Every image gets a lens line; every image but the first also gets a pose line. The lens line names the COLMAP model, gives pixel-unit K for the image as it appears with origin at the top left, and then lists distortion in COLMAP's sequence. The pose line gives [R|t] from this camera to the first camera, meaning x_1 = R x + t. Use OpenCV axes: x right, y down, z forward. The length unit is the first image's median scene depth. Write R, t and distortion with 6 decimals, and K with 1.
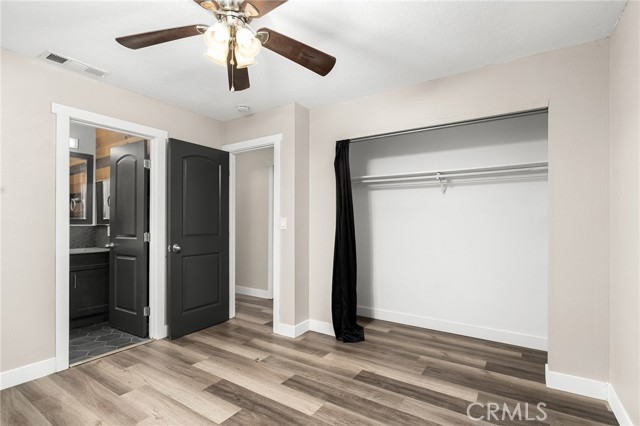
lens RADIAL K [[307.5, 0, 322.3], [0, 307.5, 215.1], [0, 0, 1]] dist [0.001597, 0.000184]
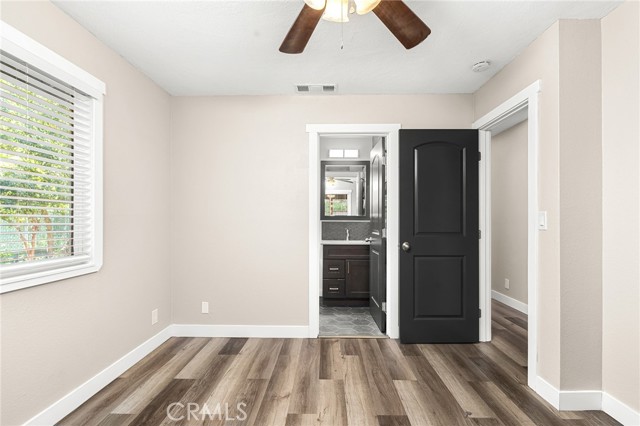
lens RADIAL K [[307.5, 0, 322.3], [0, 307.5, 215.1], [0, 0, 1]] dist [0.001597, 0.000184]
pose [[0.534256, -0.010870, -0.845253, 0.175325], [0.021355, 0.999772, 0.000640, 0.006839], [0.845053, -0.018392, 0.534366, 0.291906]]
